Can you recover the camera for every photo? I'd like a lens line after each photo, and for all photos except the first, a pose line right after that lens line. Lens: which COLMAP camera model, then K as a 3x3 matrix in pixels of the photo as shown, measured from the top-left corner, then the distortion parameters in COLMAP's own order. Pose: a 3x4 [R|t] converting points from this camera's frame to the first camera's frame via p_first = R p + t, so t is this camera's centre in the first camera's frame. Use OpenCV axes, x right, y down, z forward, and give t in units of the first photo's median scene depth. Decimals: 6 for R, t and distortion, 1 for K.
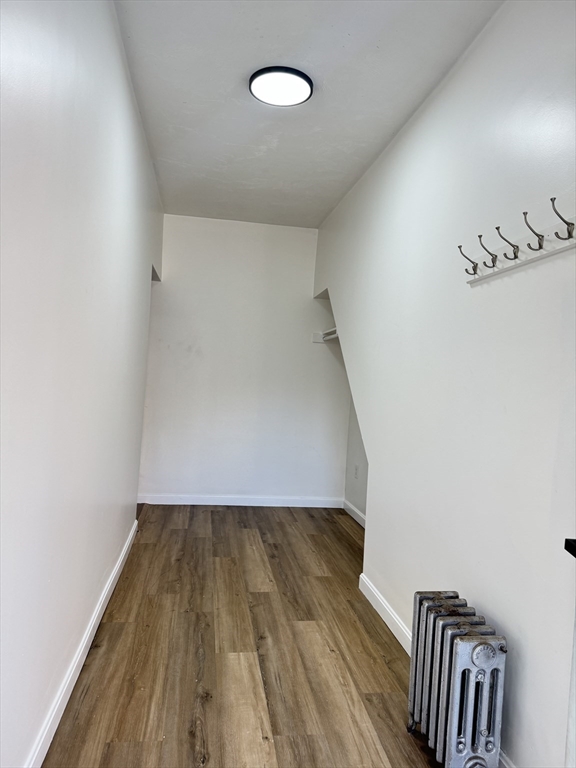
lens RADIAL K [[548.9, 0, 285.7], [0, 548.9, 384.7], [0, 0, 1]] dist [0.048520, -0.055467]
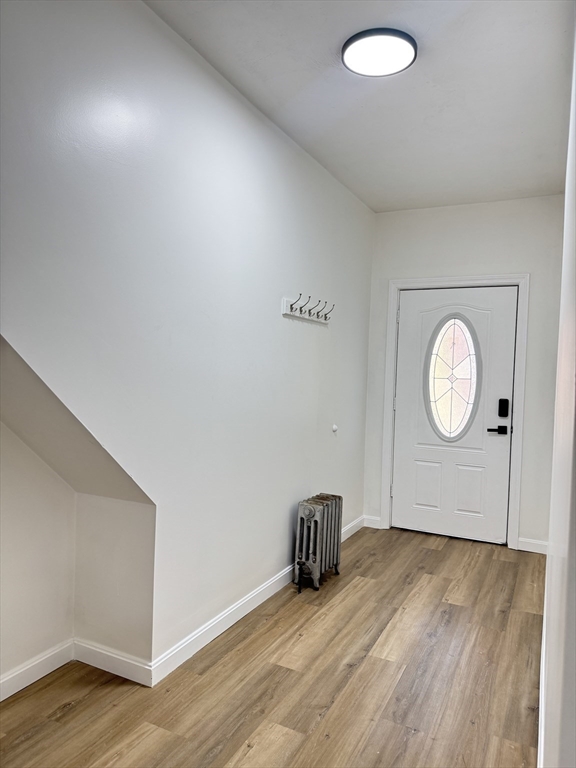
lens RADIAL K [[548.9, 0, 283.9], [0, 548.9, 386.3], [0, 0, 1]] dist [0.048520, -0.055467]
pose [[-0.819118, -0.103497, 0.564211, -0.447138], [-0.078789, 0.994566, 0.068054, -0.076651], [-0.568189, 0.011290, -0.822821, 1.890397]]
